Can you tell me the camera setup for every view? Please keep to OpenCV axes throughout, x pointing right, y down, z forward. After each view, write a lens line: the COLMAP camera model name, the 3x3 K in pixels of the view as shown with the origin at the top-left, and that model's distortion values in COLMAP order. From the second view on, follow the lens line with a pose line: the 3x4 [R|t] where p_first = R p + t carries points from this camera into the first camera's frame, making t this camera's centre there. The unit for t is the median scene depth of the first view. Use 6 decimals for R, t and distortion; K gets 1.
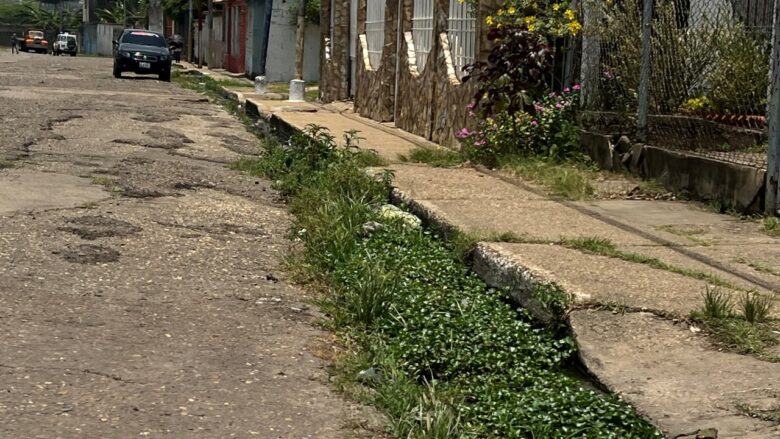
lens RADIAL K [[1591.8, 0, 390.0], [0, 1591.8, 219.5], [0, 0, 1]] dist [0.240979, -1.210139]
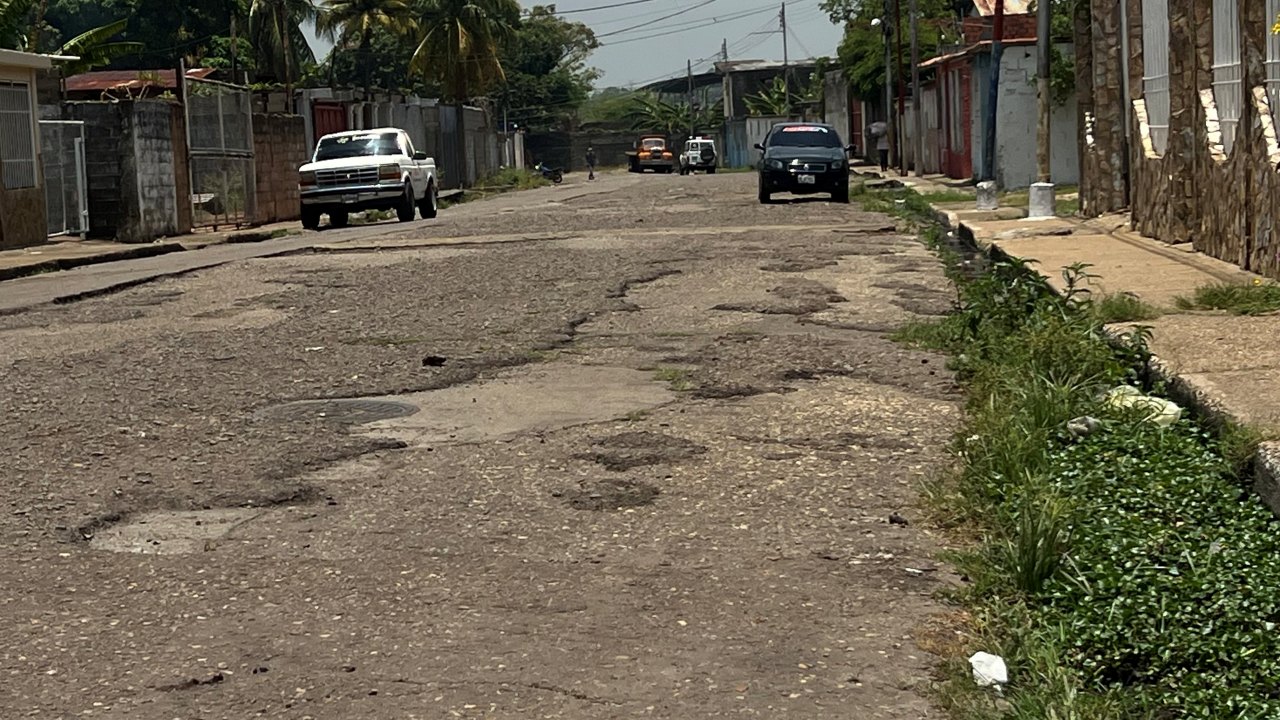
lens RADIAL K [[2612.2, 0, 640.0], [0, 2612.2, 360.0], [0, 0, 1]] dist [0.240979, -1.210139]
pose [[0.971931, -0.061617, -0.227056, 0.037122], [0.056300, 0.997968, -0.029825, 0.000107], [0.228432, 0.016205, 0.973425, 0.003398]]
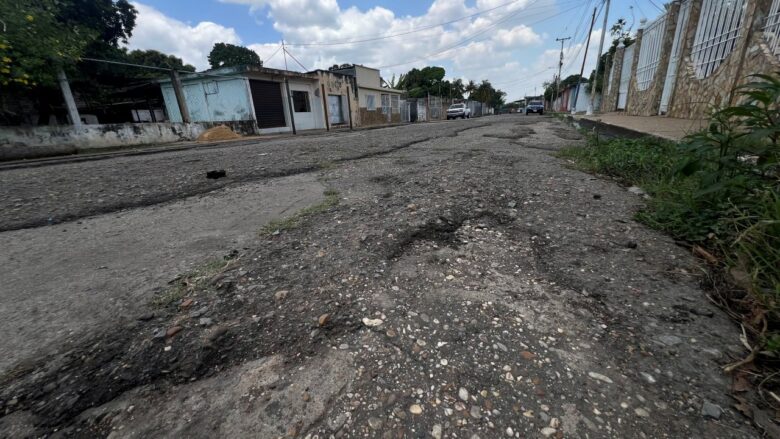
lens RADIAL K [[312.6, 0, 390.0], [0, 312.6, 219.5], [0, 0, 1]] dist [0.000651, 0.000206]
pose [[0.832566, 0.090224, -0.546529, -0.081650], [0.027148, 0.978814, 0.202943, -0.040660], [0.553261, -0.183801, 0.812478, 0.839094]]
